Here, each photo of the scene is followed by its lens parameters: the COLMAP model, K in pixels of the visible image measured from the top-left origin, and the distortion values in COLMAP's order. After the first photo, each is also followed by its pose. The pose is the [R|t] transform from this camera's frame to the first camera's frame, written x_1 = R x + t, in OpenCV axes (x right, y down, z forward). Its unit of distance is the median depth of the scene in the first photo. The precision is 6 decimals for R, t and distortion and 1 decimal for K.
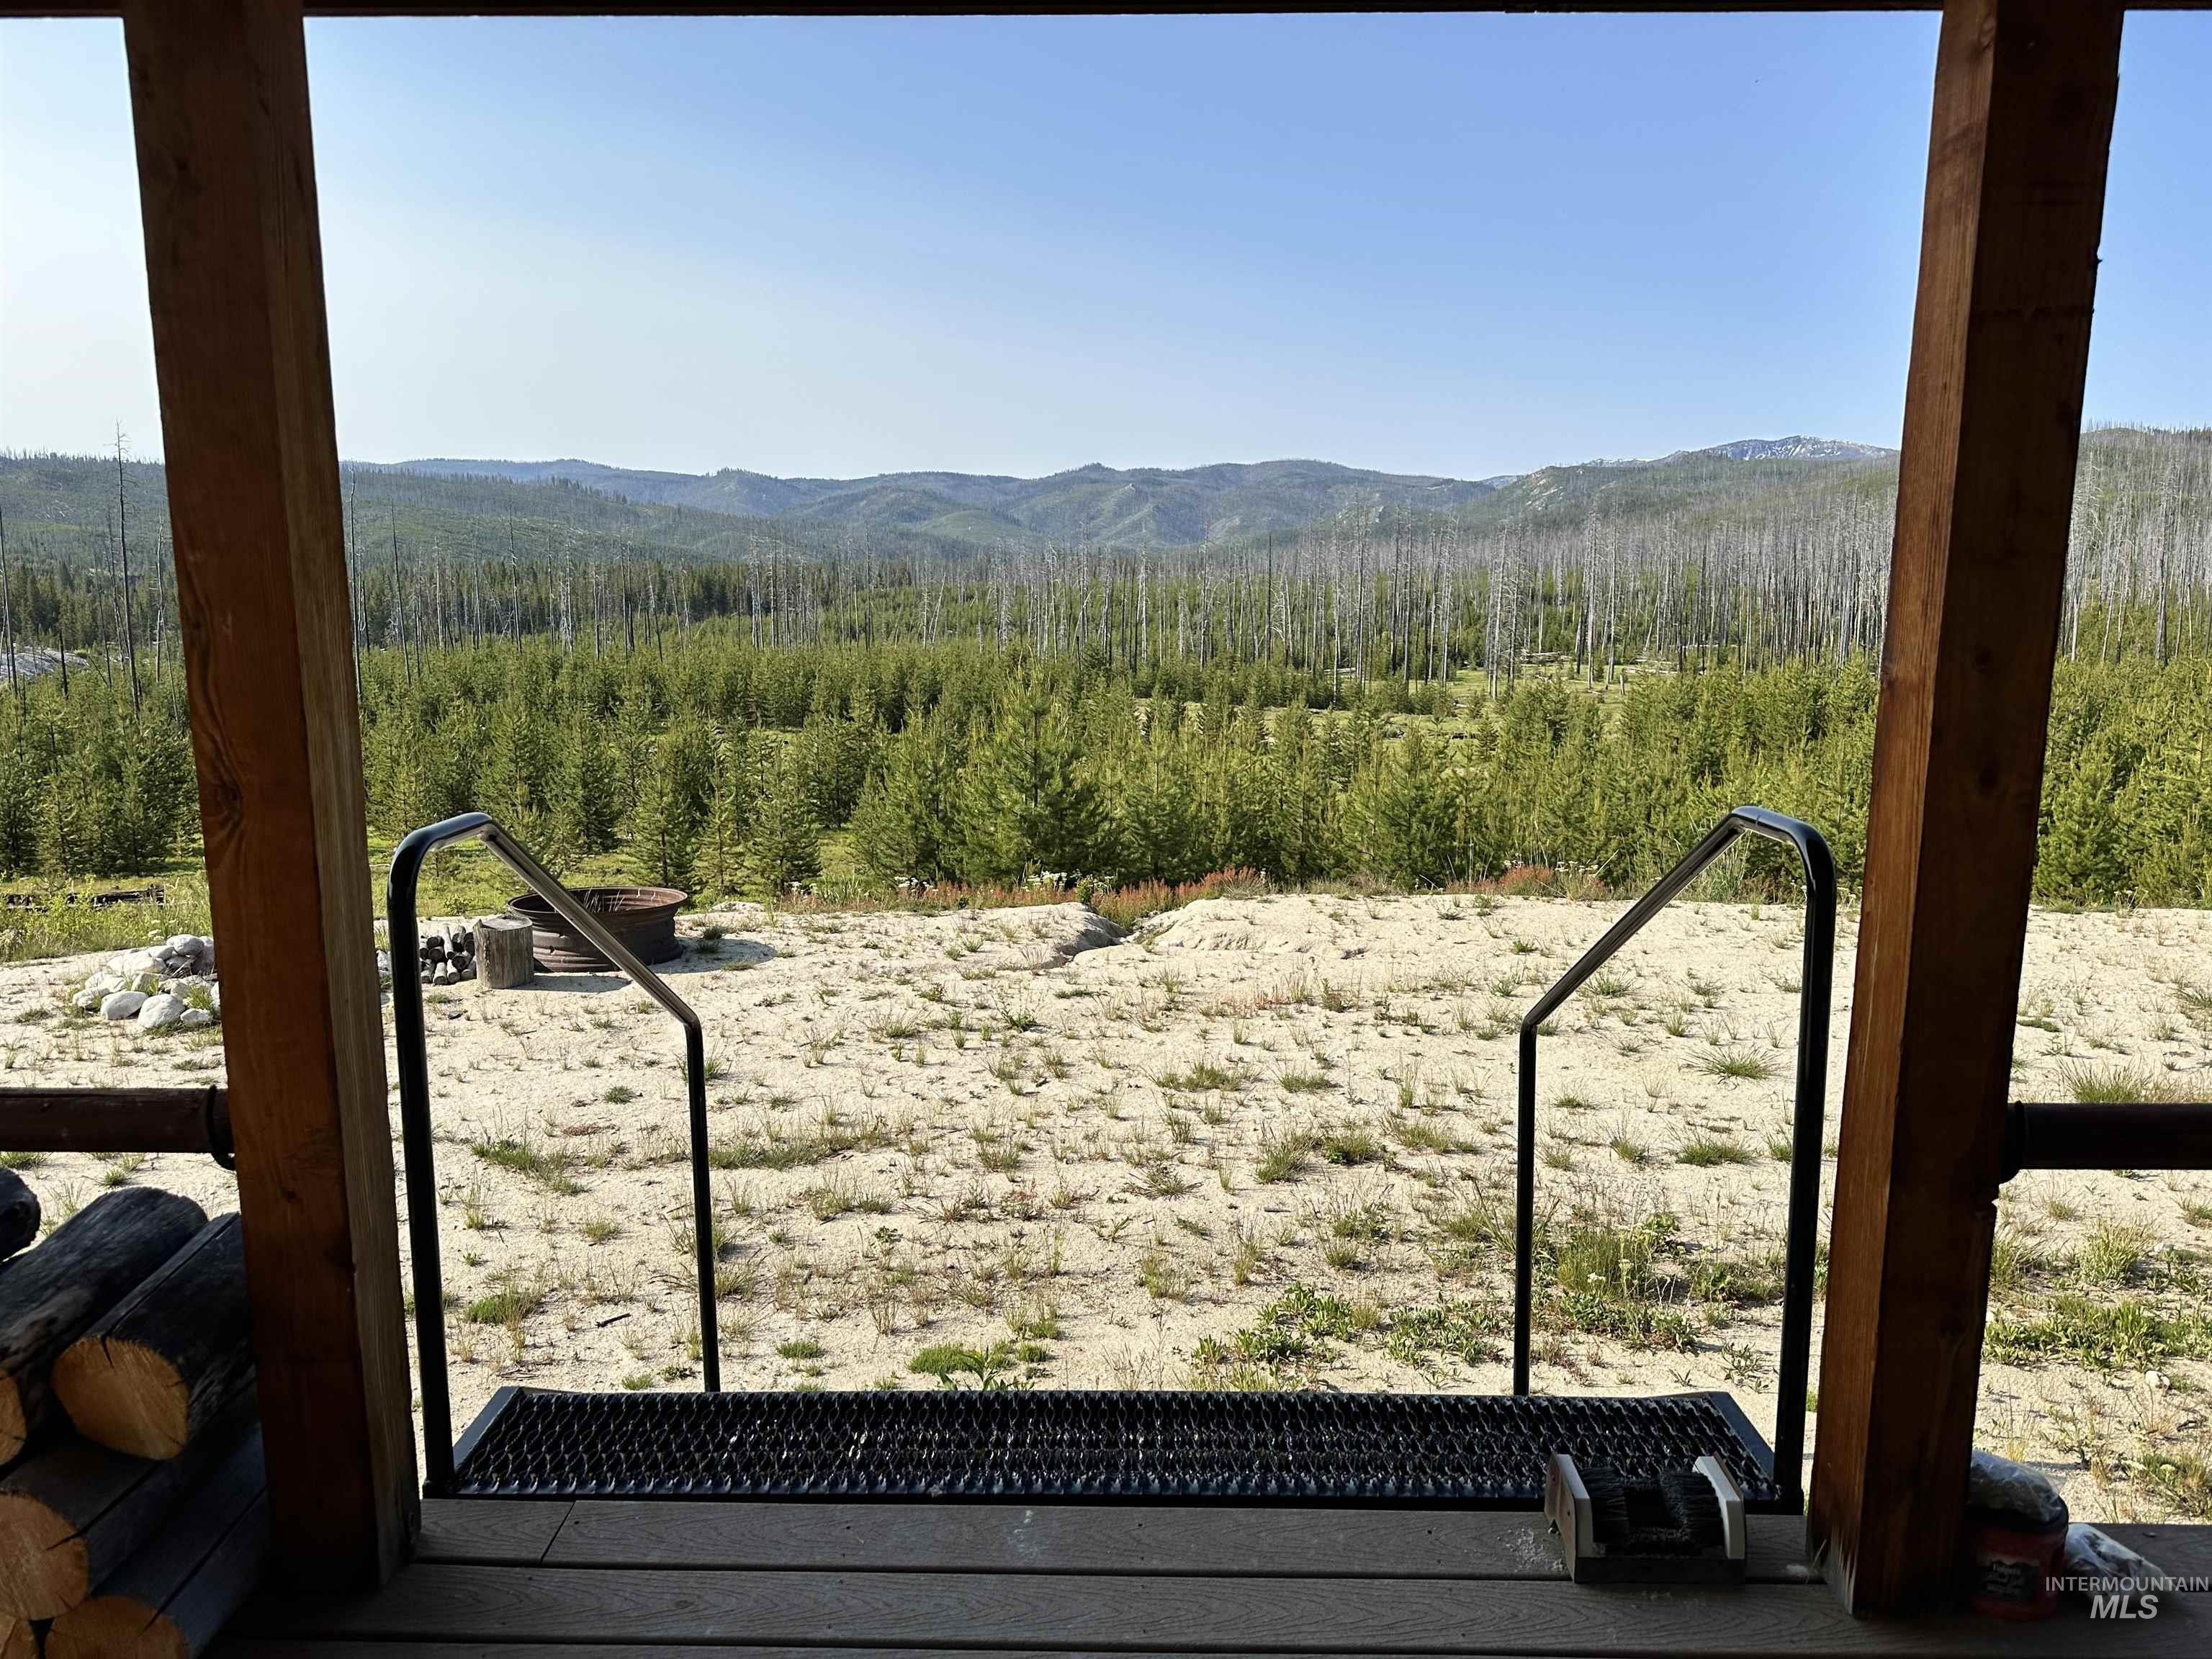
lens RADIAL K [[1554.1, 0, 1105.1], [0, 1554.1, 819.7], [0, 0, 1]] dist [0.030457, -0.018375]
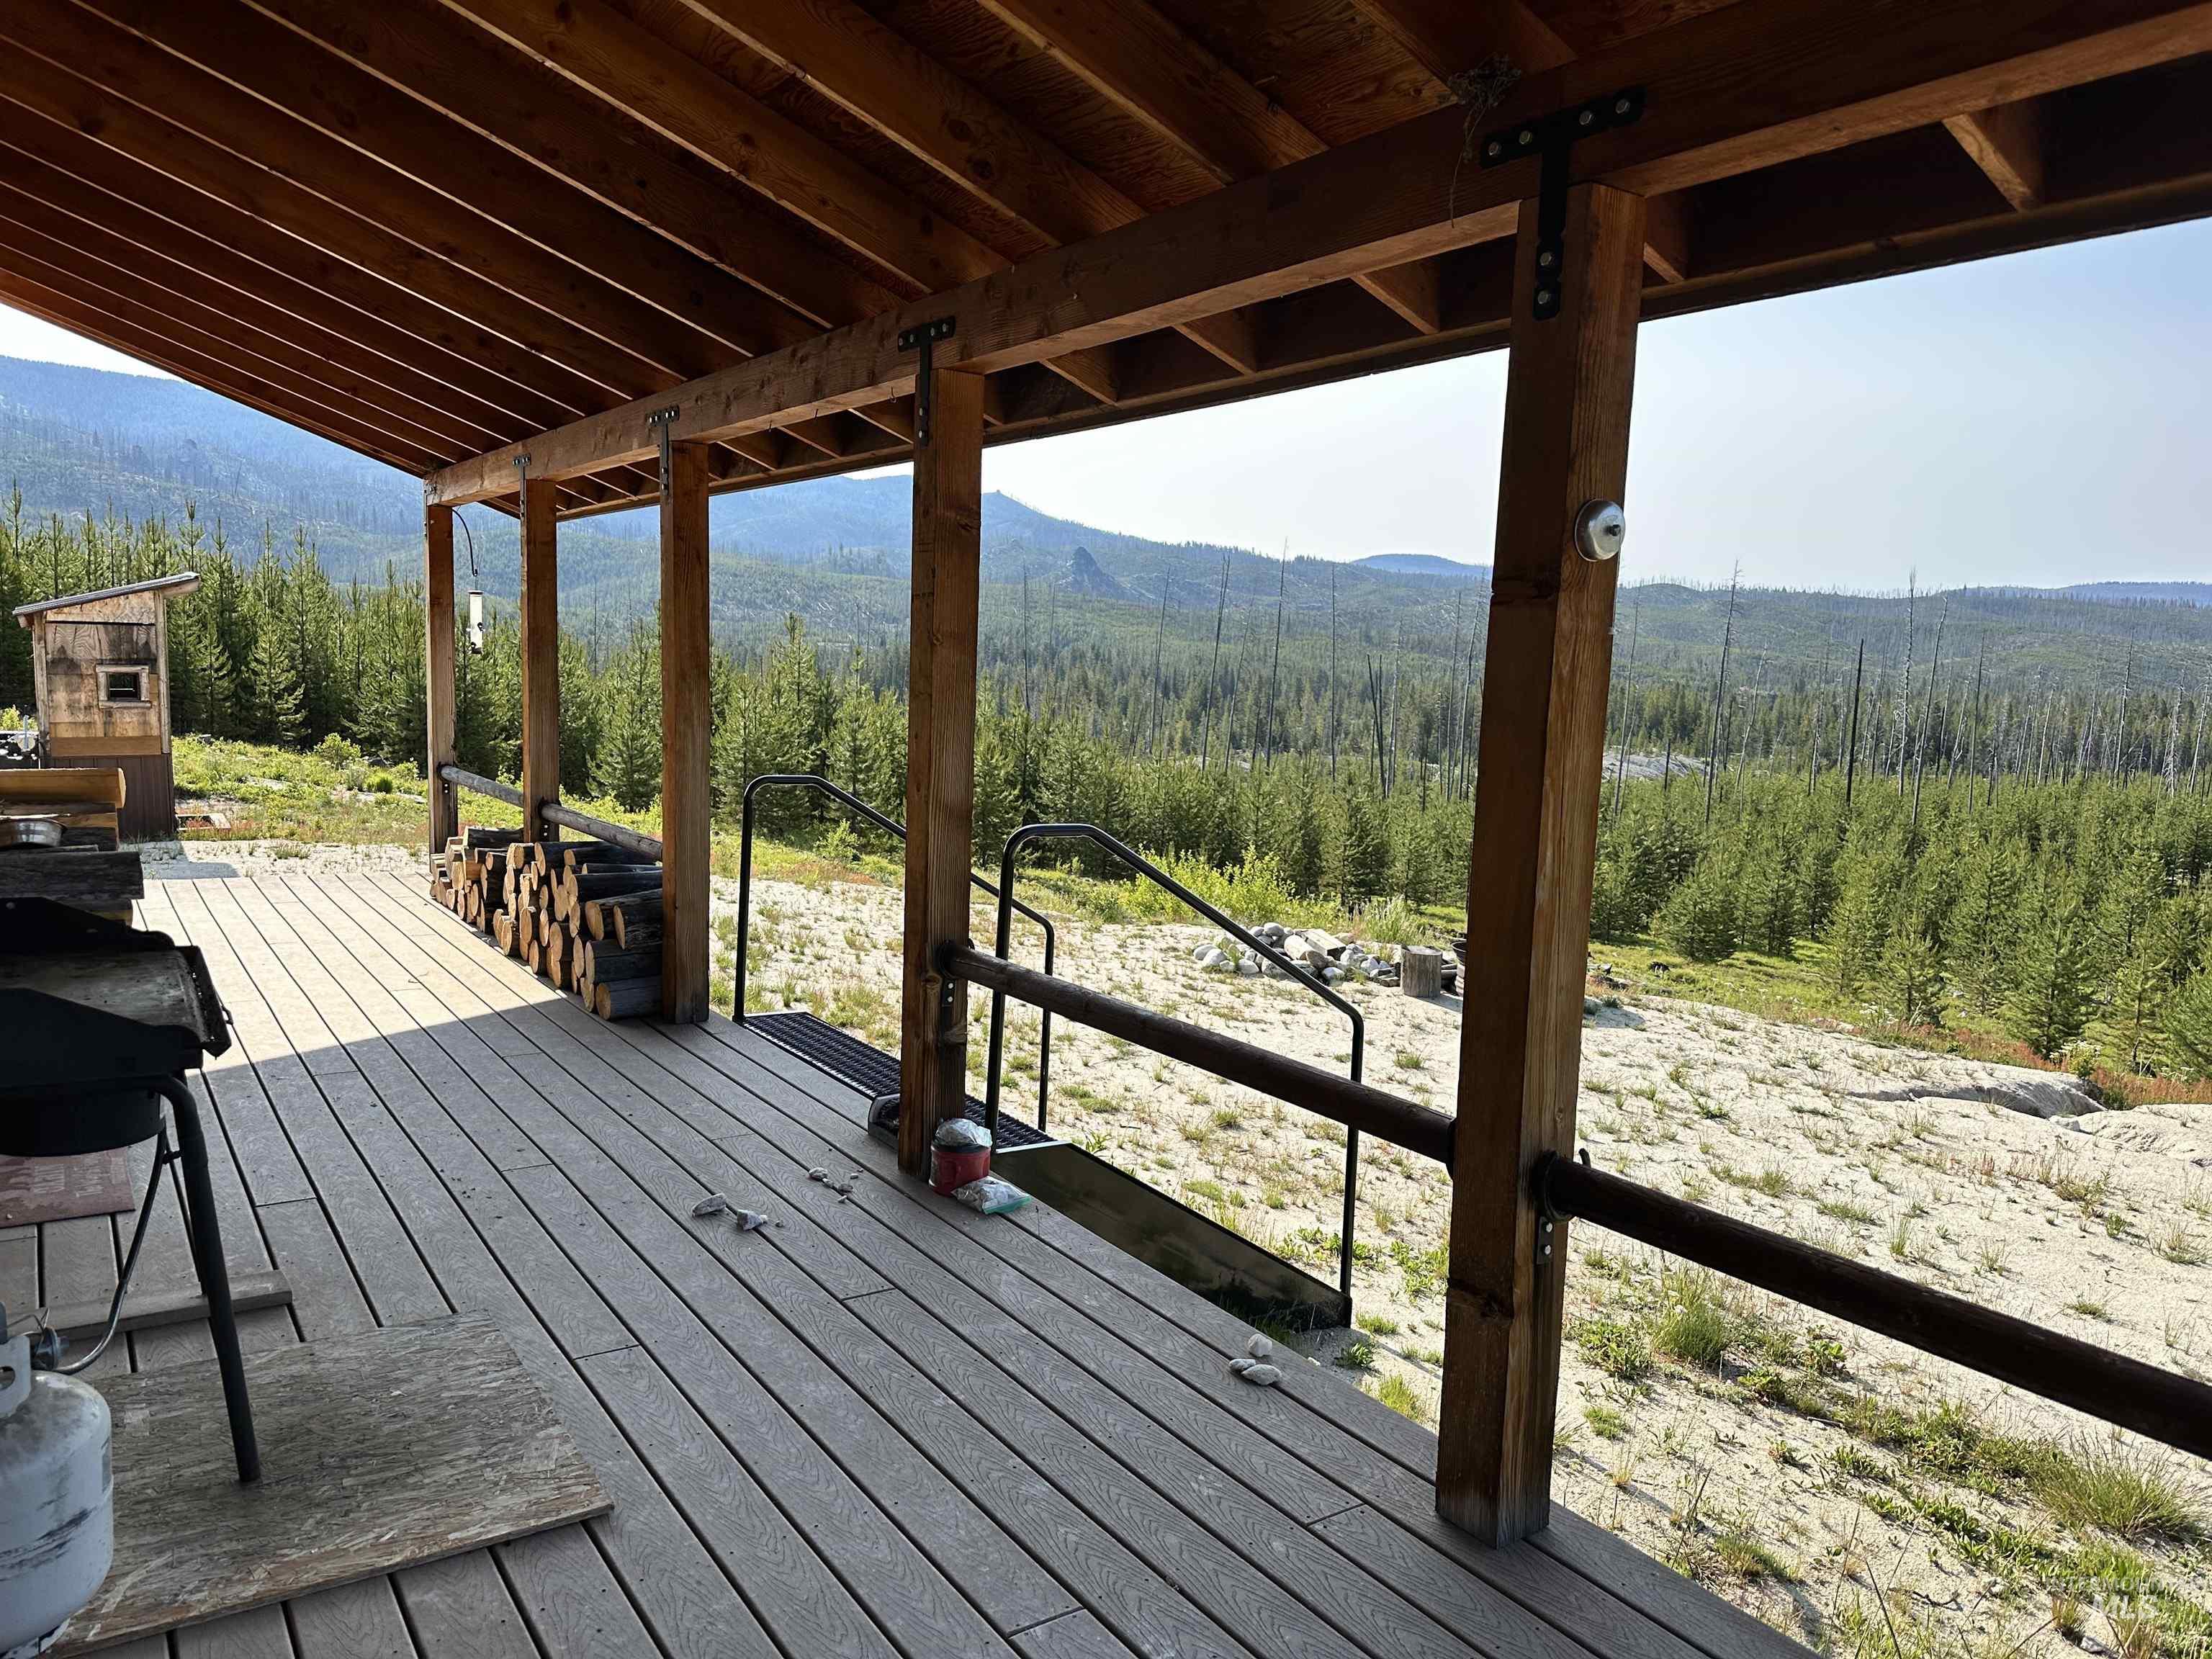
lens RADIAL K [[1554.1, 0, 1121.2], [0, 1554.1, 831.9], [0, 0, 1]] dist [0.030457, -0.018375]
pose [[0.582118, 0.111558, -0.805415, 0.588170], [-0.168215, 0.985637, 0.014943, -0.013702], [0.795514, 0.126784, 0.592523, -0.034888]]
